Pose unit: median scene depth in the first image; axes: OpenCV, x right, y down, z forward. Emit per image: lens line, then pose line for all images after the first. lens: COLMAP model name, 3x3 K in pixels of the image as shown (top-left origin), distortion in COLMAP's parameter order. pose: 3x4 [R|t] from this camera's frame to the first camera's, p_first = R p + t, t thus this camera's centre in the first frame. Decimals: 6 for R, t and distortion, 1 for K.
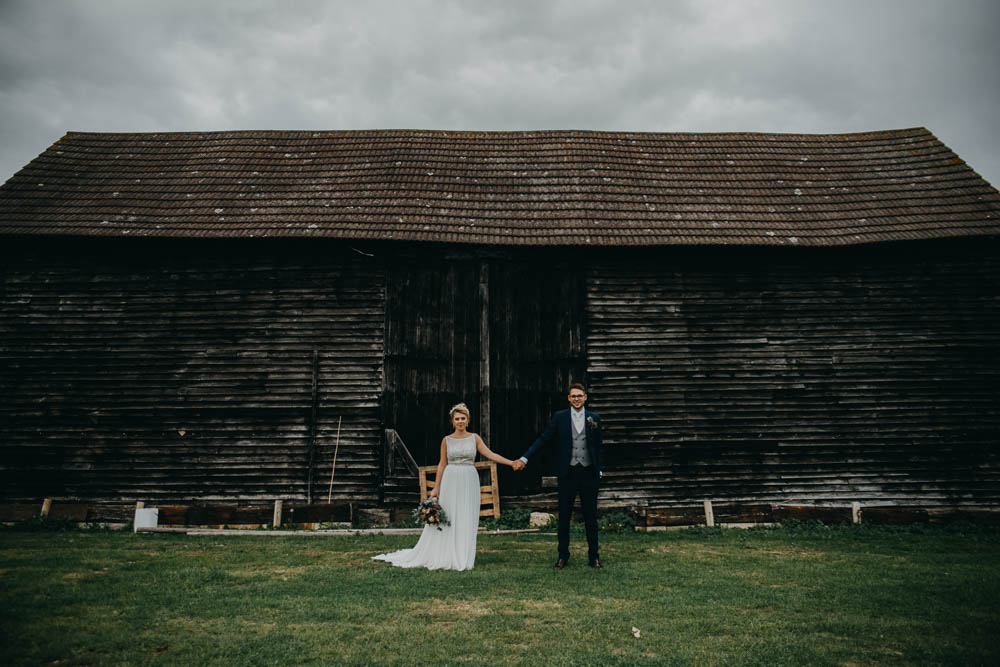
lens RADIAL K [[670.7, 0, 499.0], [0, 670.7, 333.8], [0, 0, 1]] dist [-0.071382, 0.026557]
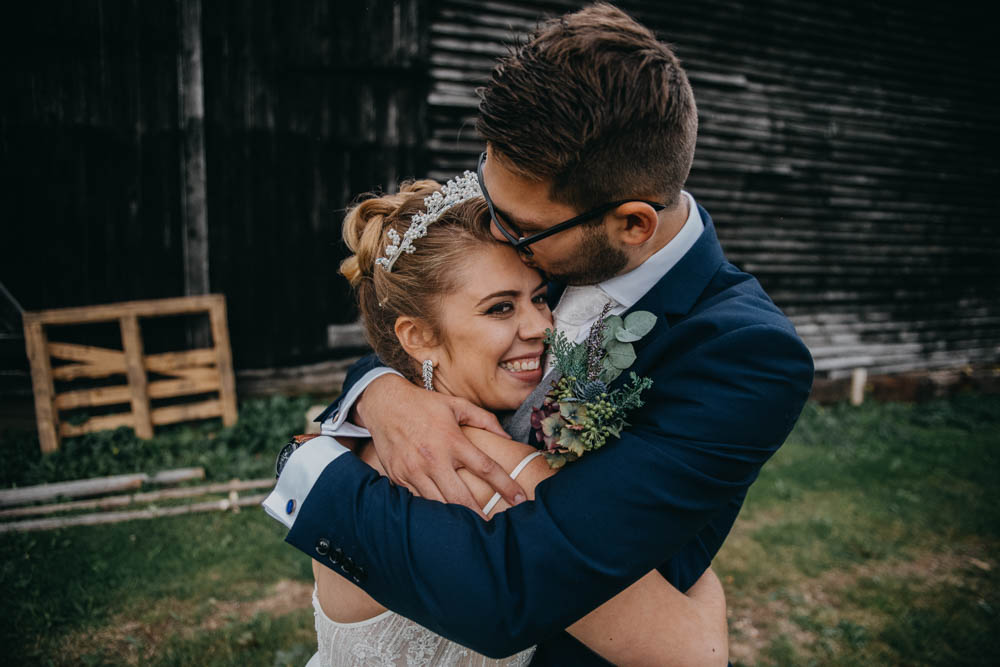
lens RADIAL K [[670.7, 0, 499.7], [0, 670.7, 335.8], [0, 0, 1]] dist [-0.071382, 0.026557]
pose [[0.926590, -0.027415, 0.375072, -0.000175], [-0.098789, 0.944571, 0.313092, 0.060291], [-0.362865, -0.327161, 0.872522, 0.529576]]
